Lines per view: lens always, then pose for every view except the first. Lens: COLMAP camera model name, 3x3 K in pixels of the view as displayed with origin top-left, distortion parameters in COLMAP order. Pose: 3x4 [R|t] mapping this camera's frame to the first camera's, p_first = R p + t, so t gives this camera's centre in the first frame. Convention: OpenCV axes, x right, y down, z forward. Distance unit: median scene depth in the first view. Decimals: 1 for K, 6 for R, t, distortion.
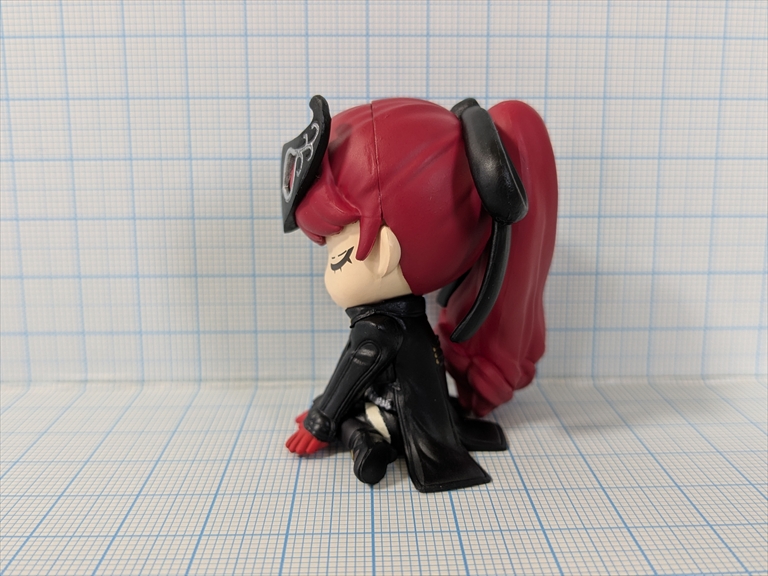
lens RADIAL K [[861.0, 0, 383.9], [0, 861.0, 257.0], [0, 0, 1]] dist [0.009167, 0.000000]
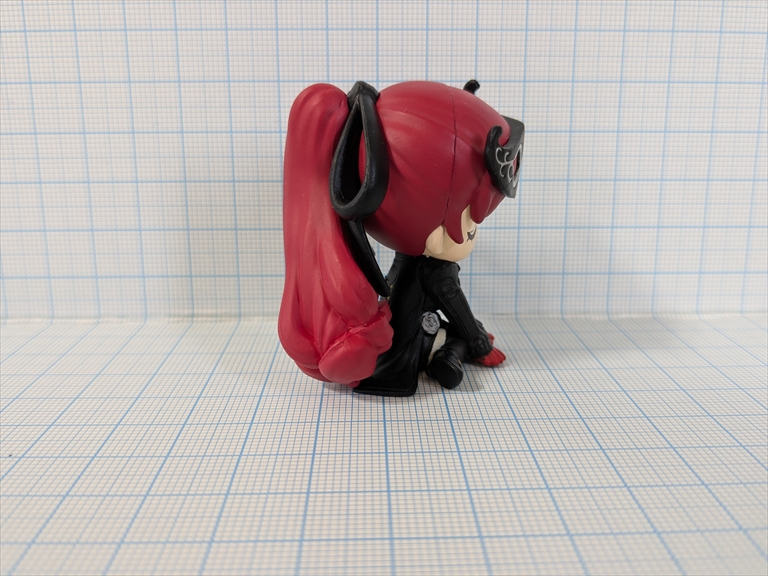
lens RADIAL K [[861.0, 0, 384.2], [0, 861.0, 289.0], [0, 0, 1]] dist [0.009167, 0.000000]
pose [[0.999995, 0.001065, 0.003006, -0.081914], [-0.001223, 0.998583, 0.053207, 0.043220], [-0.002945, -0.053211, 0.998579, -0.229711]]
